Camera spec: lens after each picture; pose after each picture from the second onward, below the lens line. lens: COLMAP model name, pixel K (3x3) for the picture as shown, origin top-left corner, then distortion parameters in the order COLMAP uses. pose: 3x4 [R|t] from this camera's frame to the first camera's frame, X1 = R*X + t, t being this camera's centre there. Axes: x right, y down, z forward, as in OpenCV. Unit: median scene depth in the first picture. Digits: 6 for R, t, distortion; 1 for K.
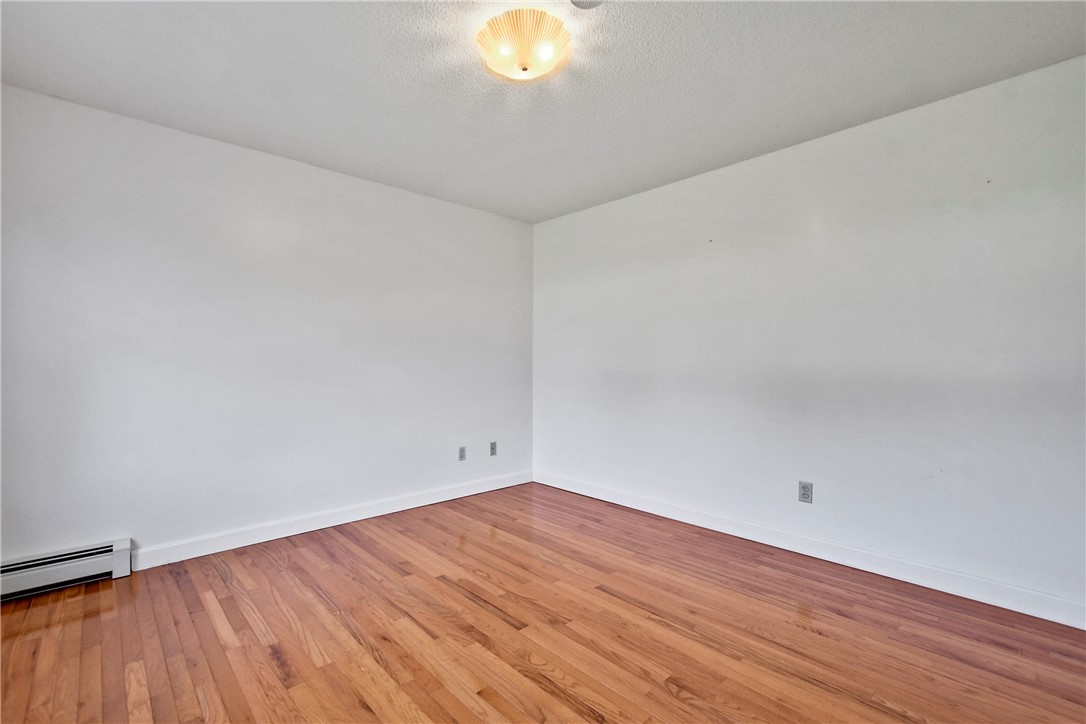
lens RADIAL K [[476.1, 0, 534.9], [0, 476.1, 366.7], [0, 0, 1]] dist [-0.015348, 0.005645]
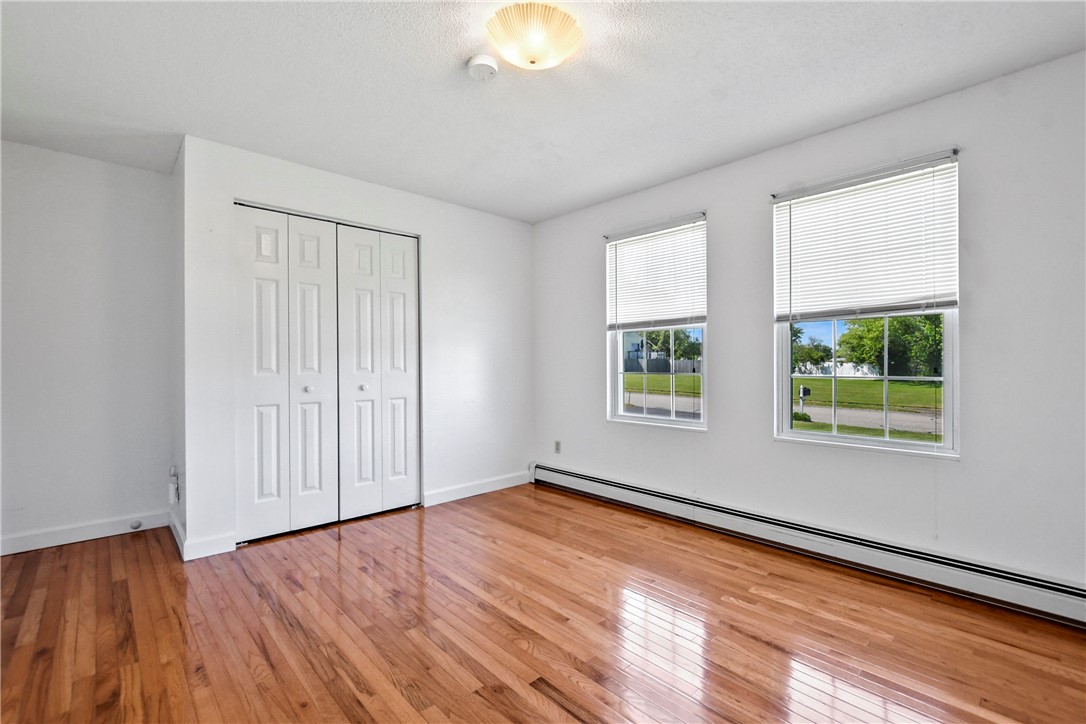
lens RADIAL K [[475.2, 0, 535.5], [0, 475.2, 363.7], [0, 0, 1]] dist [-0.015073, 0.005015]
pose [[-1.000000, -0.000405, -0.000535, -0.019617], [-0.000410, 0.999967, 0.008059, -0.010767], [0.000531, 0.008059, -0.999967, 1.544487]]
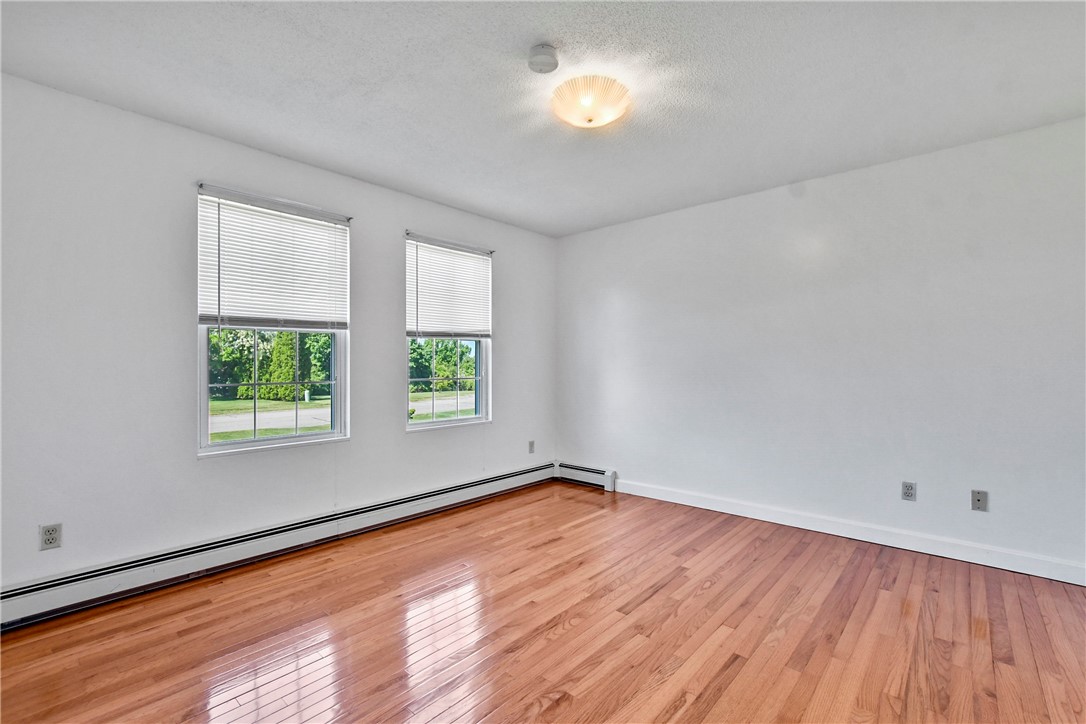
lens RADIAL K [[475.2, 0, 535.5], [0, 475.2, 363.7], [0, 0, 1]] dist [-0.015073, 0.005015]
pose [[0.087450, -0.007621, -0.996140, 0.888228], [-0.005003, 0.999955, -0.008089, -0.011485], [0.996156, 0.005692, 0.087408, 0.595716]]
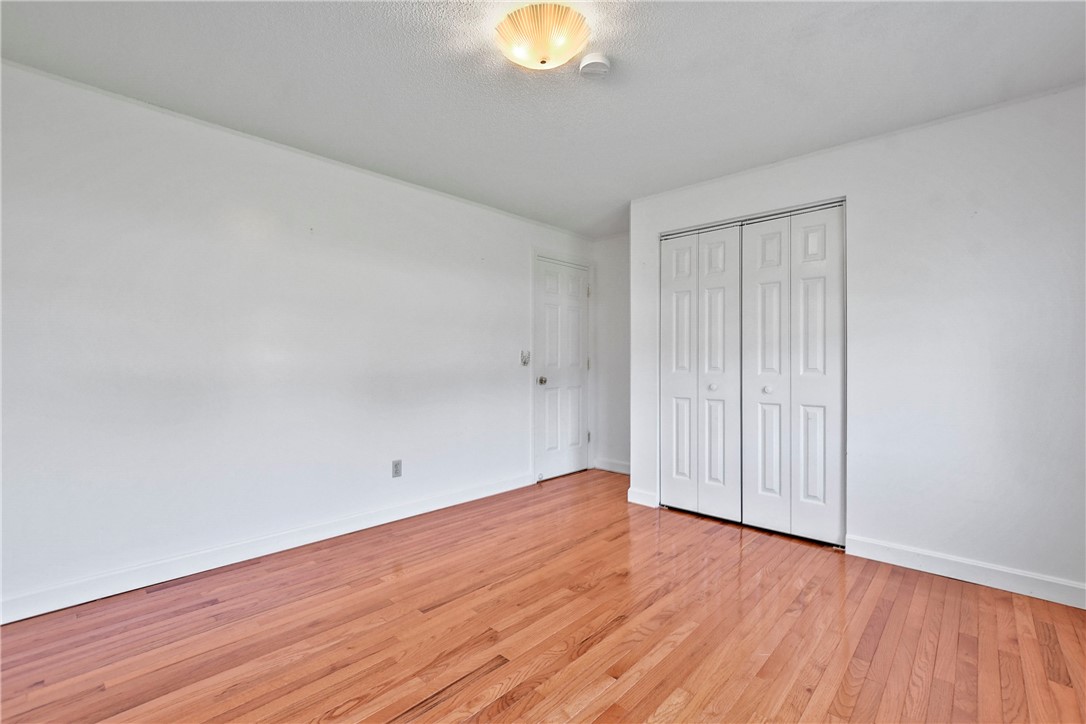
lens RADIAL K [[478.2, 0, 531.1], [0, 478.2, 359.0], [0, 0, 1]] dist [-0.005782, -0.000291]
pose [[-0.053909, 0.005109, 0.998533, -0.794386], [0.008532, 0.999953, -0.004656, -0.012052], [-0.998509, 0.008268, -0.053950, 0.840453]]
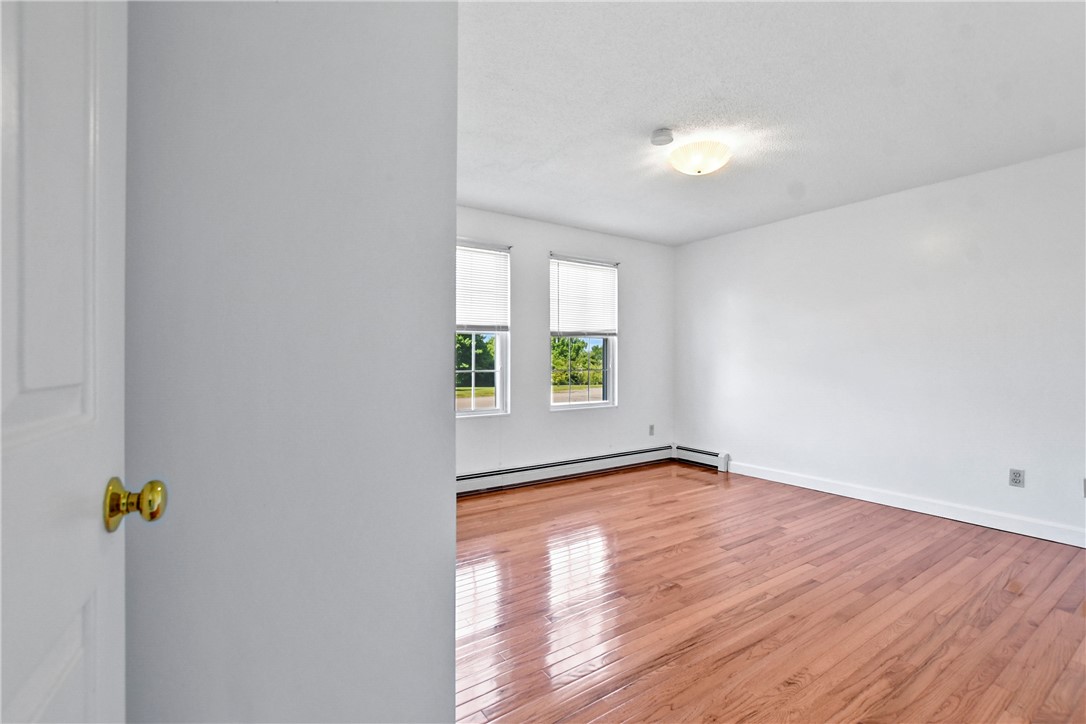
lens RADIAL K [[475.2, 0, 535.5], [0, 475.2, 363.7], [0, 0, 1]] dist [-0.015073, 0.005015]
pose [[-0.157180, 0.003254, -0.987565, 1.238687], [-0.007721, 0.999960, 0.004524, -0.005515], [0.987540, 0.008336, -0.157148, 0.560384]]
